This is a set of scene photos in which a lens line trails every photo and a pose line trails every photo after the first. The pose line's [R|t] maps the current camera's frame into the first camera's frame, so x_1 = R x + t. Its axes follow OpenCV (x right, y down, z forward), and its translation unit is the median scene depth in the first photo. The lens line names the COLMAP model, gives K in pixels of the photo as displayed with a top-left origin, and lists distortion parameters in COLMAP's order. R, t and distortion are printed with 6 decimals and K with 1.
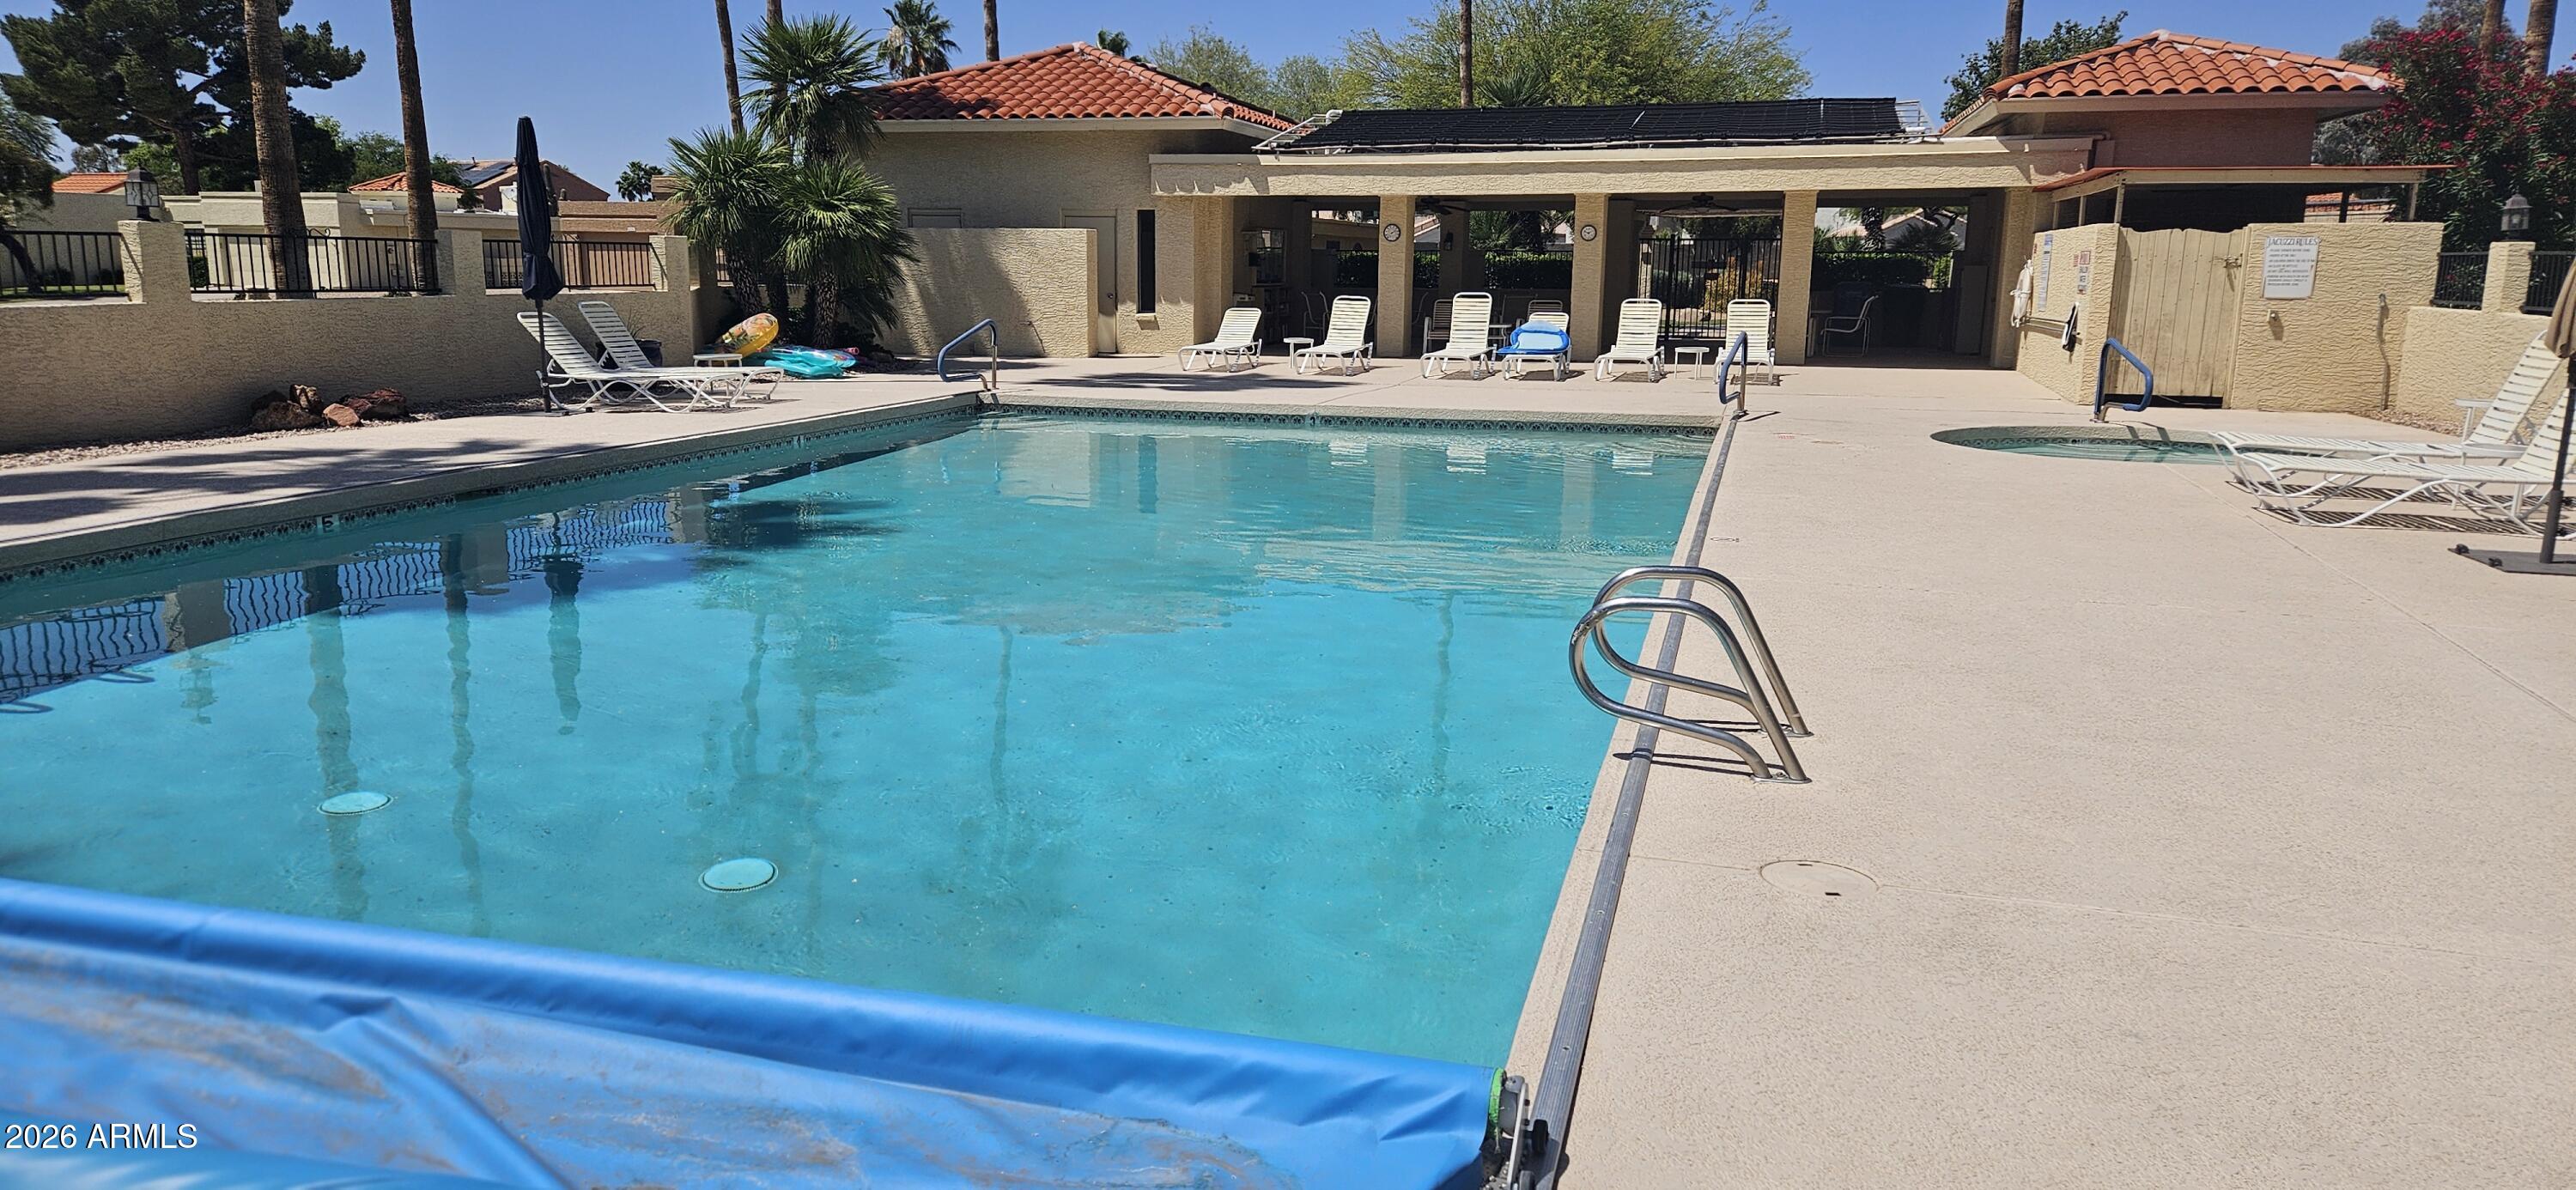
lens RADIAL K [[1828.3, 0, 1279.8], [0, 1828.3, 597.6], [0, 0, 1]] dist [0.076784, -0.019294]
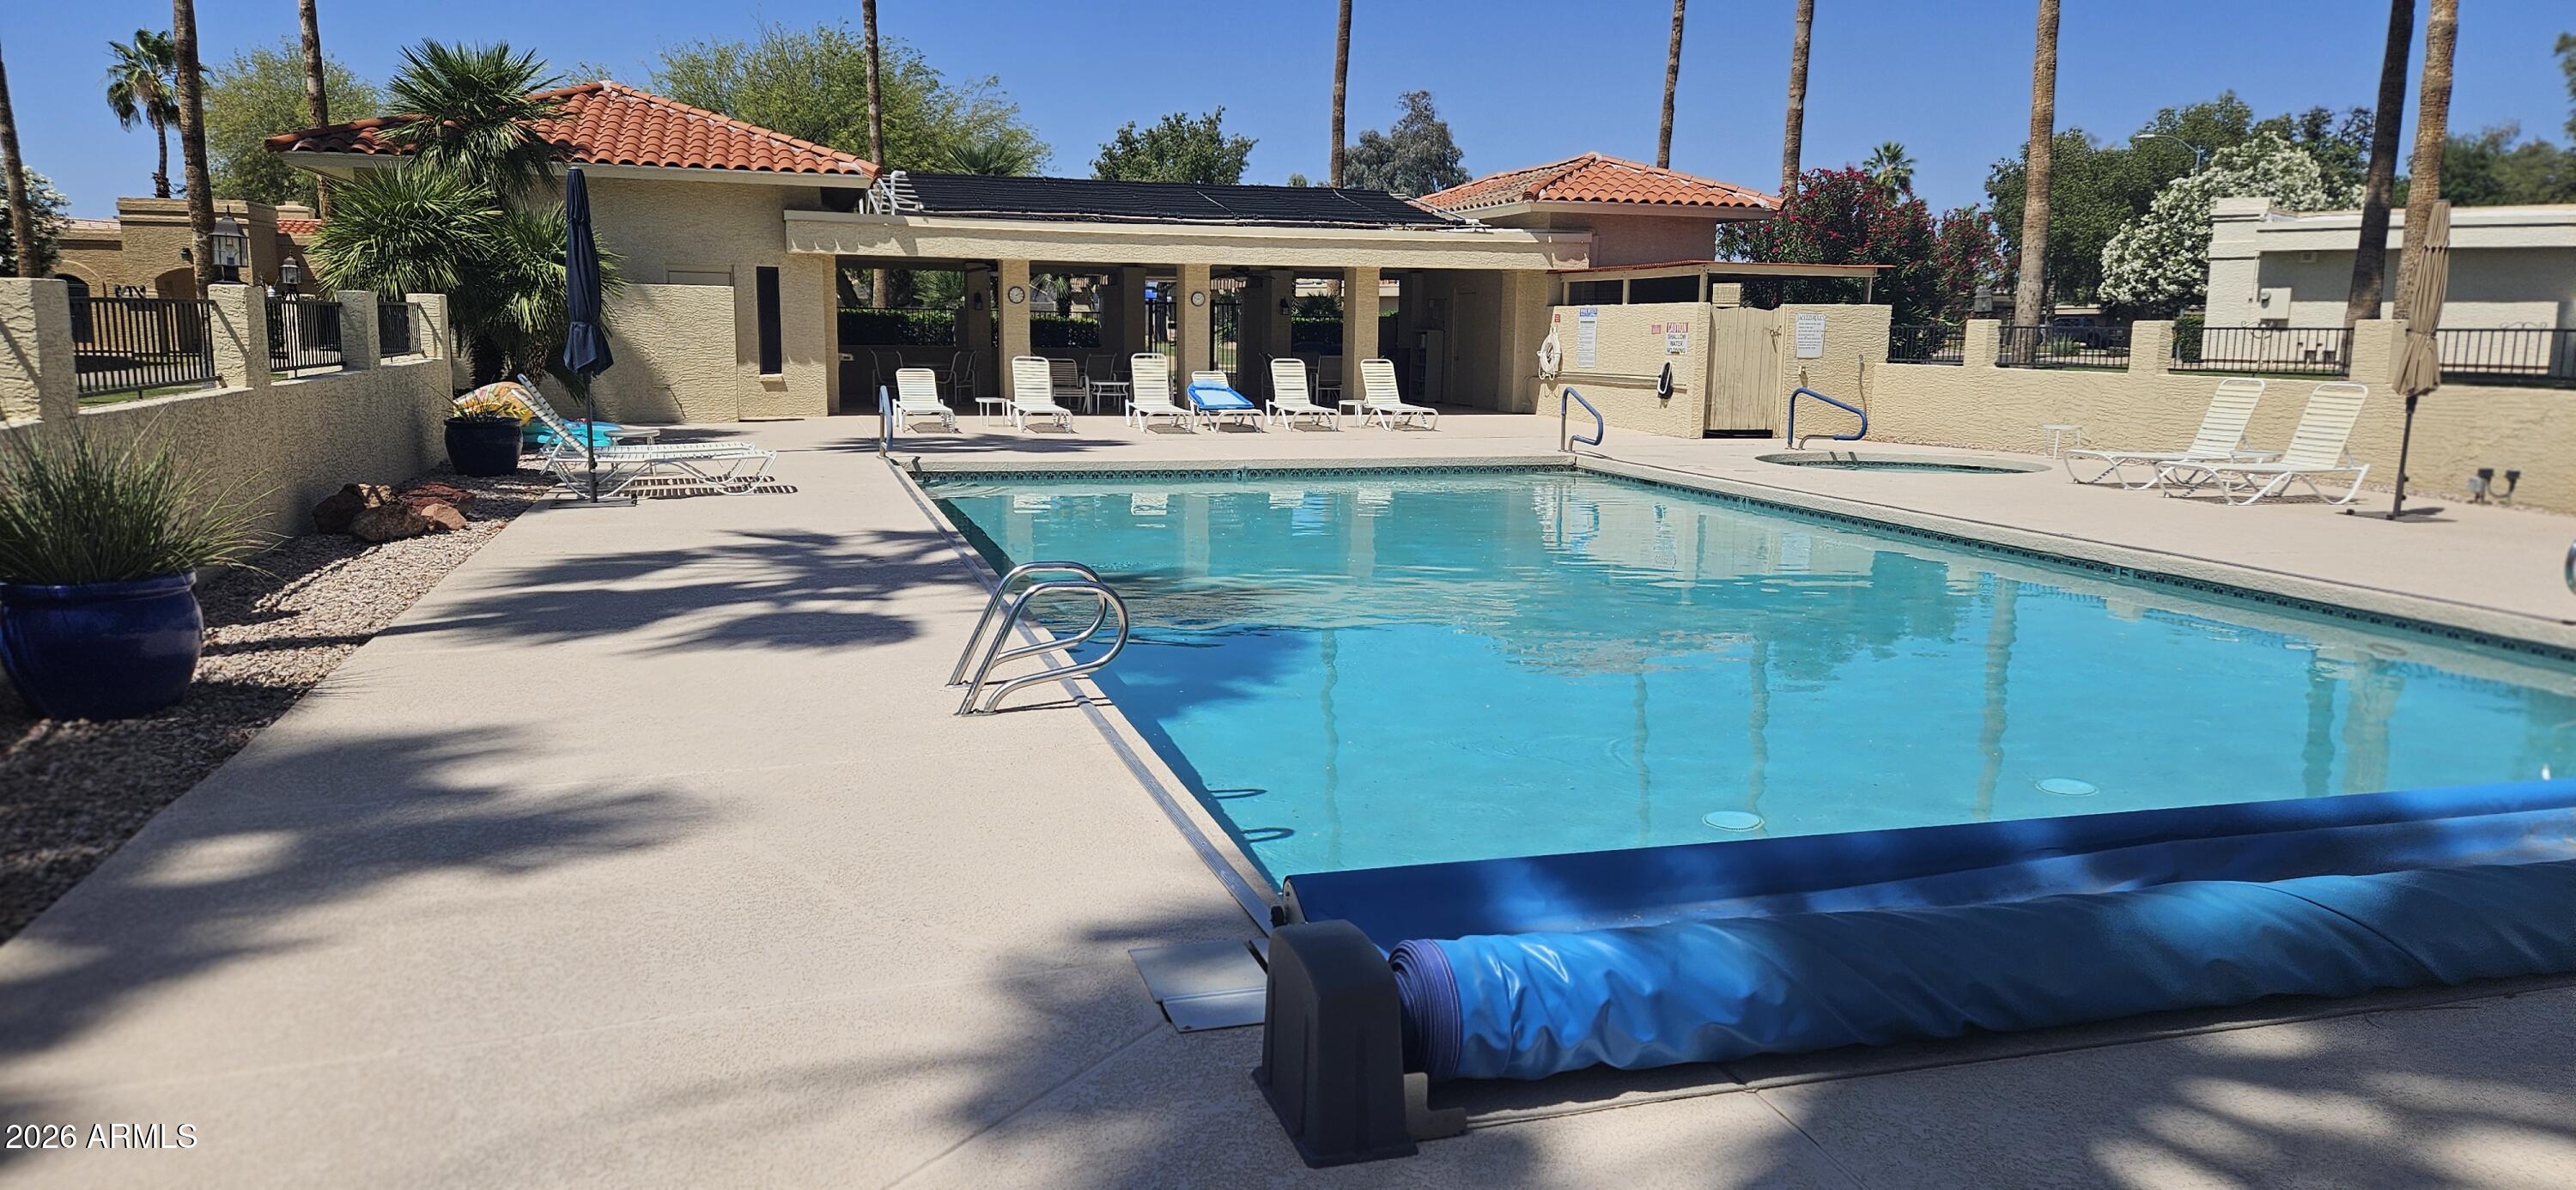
lens RADIAL K [[1828.3, 0, 1289.7], [0, 1828.3, 617.1], [0, 0, 1]] dist [0.076784, -0.019294]
pose [[0.826136, -0.087242, 0.556677, -0.472856], [0.095583, 0.995321, 0.014136, -0.020030], [-0.555305, 0.041530, 0.830609, 0.067193]]
